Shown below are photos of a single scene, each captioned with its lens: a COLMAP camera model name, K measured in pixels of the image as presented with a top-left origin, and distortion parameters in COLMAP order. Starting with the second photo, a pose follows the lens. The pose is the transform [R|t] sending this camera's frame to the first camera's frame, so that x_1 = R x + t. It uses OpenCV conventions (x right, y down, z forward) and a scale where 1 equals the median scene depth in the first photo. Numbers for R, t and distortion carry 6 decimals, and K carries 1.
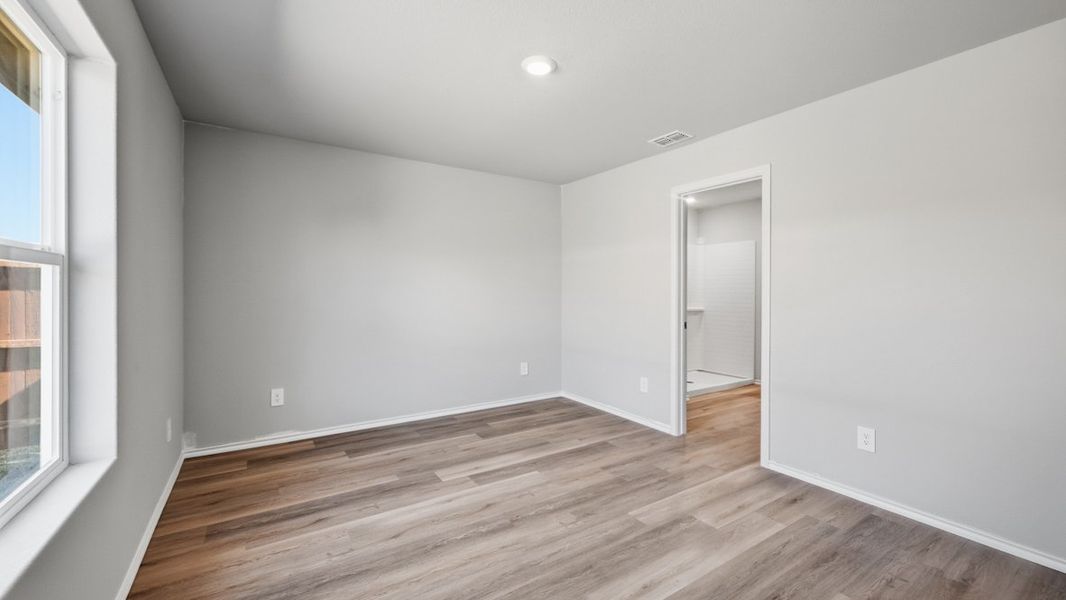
lens RADIAL K [[424.5, 0, 534.3], [0, 424.5, 299.8], [0, 0, 1]] dist [0.001143, 0.000124]
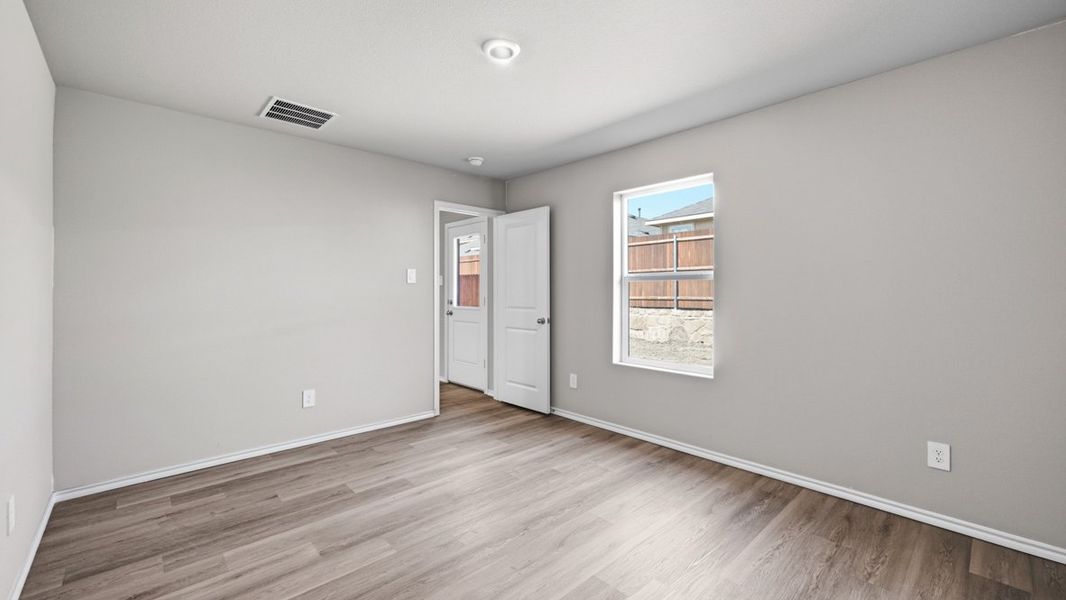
lens RADIAL K [[424.5, 0, 534.3], [0, 424.5, 299.8], [0, 0, 1]] dist [0.001143, 0.000124]
pose [[-0.986089, 0.000002, -0.166219, 0.094579], [-0.005184, 0.999513, 0.030762, -0.031501], [0.166138, 0.031196, -0.985609, 1.971372]]
